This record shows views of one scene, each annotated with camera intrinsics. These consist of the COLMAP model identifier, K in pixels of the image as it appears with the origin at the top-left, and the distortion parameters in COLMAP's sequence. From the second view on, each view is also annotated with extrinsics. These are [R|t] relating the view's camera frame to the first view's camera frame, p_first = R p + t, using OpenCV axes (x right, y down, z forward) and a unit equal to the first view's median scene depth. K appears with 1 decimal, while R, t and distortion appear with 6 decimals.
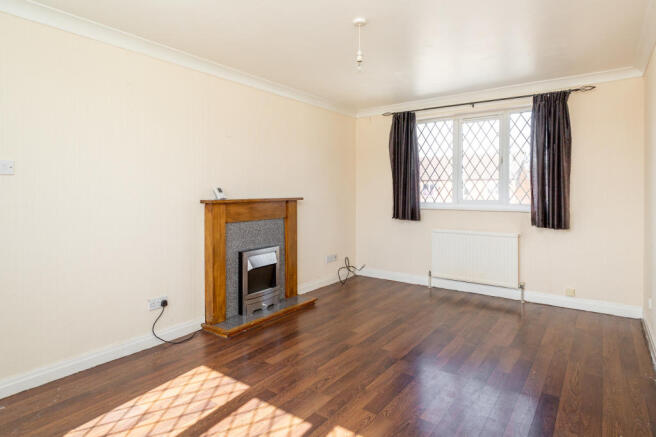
lens RADIAL K [[376.8, 0, 328.6], [0, 376.8, 193.5], [0, 0, 1]] dist [-0.000724, 0.000016]
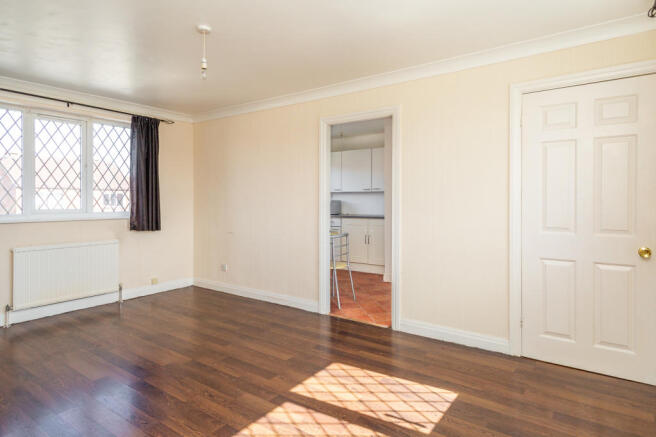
lens RADIAL K [[366.7, 0, 329.7], [0, 366.7, 201.4], [0, 0, 1]] dist [0.003409, 0.000635]
pose [[-0.006373, -0.000499, 0.999980, -0.569487], [0.007298, 0.999973, 0.000546, 0.002612], [-0.999953, 0.007302, -0.006369, 0.427584]]
